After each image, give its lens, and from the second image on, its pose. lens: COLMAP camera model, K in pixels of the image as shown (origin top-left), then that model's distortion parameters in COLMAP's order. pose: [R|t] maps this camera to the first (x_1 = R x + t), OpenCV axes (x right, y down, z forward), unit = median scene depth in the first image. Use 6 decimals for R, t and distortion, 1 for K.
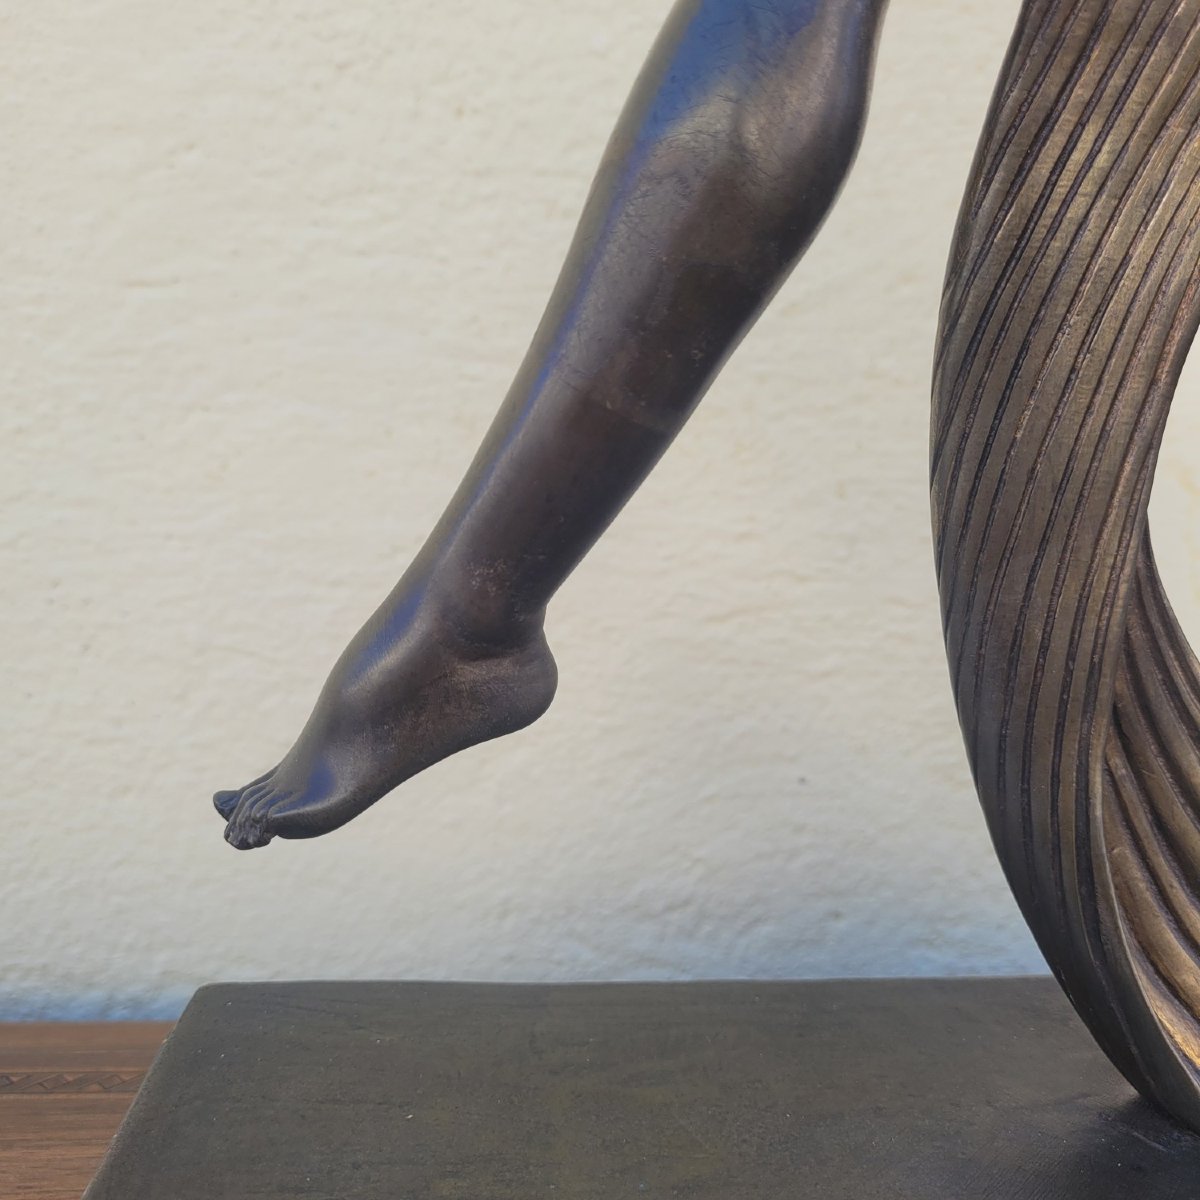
lens RADIAL K [[1071.9, 0, 600.0], [0, 1071.9, 600.0], [0, 0, 1]] dist [0.002267, -0.004157]
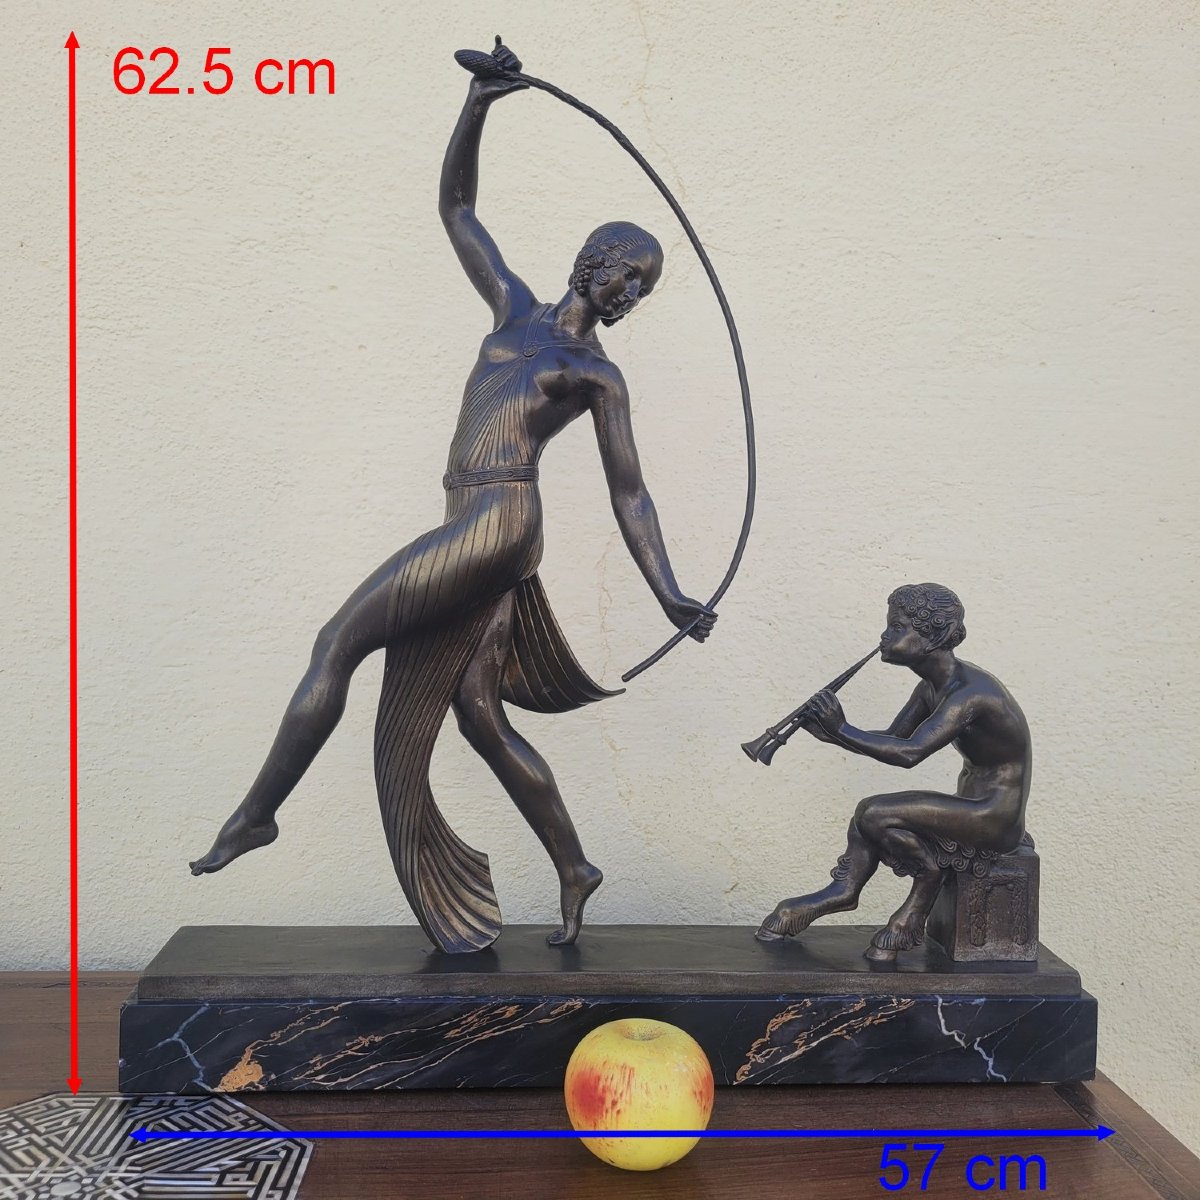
lens RADIAL K [[1071.9, 0, 600.0], [0, 1071.9, 600.0], [0, 0, 1]] dist [0.002267, -0.004157]
pose [[0.999973, 0.004049, 0.006130, 0.876959], [-0.003190, 0.990948, -0.134209, -0.192715], [-0.006618, 0.134186, 0.990934, -2.375822]]
